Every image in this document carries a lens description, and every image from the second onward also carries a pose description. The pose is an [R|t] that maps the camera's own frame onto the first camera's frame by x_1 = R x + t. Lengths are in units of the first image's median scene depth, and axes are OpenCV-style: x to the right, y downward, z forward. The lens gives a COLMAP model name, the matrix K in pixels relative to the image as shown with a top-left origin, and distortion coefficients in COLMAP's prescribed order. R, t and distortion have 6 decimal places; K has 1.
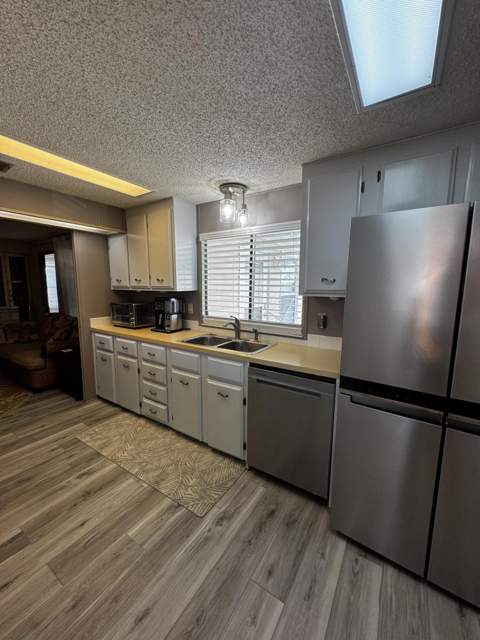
lens RADIAL K [[256.0, 0, 239.7], [0, 256.0, 319.4], [0, 0, 1]] dist [-0.002068, 0.000397]
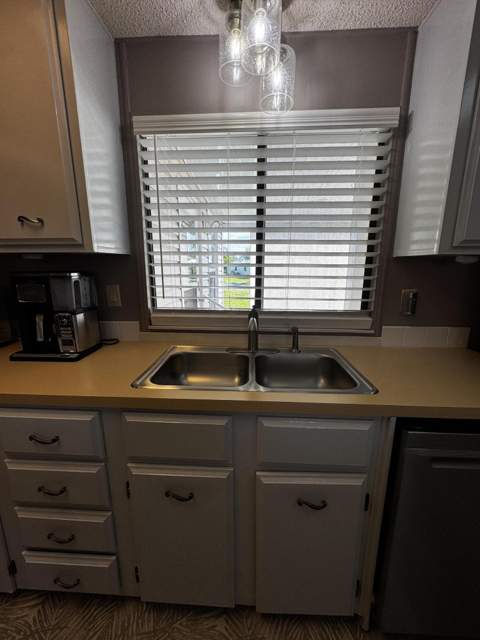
lens RADIAL K [[256.0, 0, 239.7], [0, 256.0, 319.4], [0, 0, 1]] dist [-0.002068, 0.000397]
pose [[0.865679, -0.106330, 0.489176, -0.307937], [0.070688, 0.993355, 0.090828, -0.035276], [-0.495583, -0.044049, 0.867443, 0.672056]]
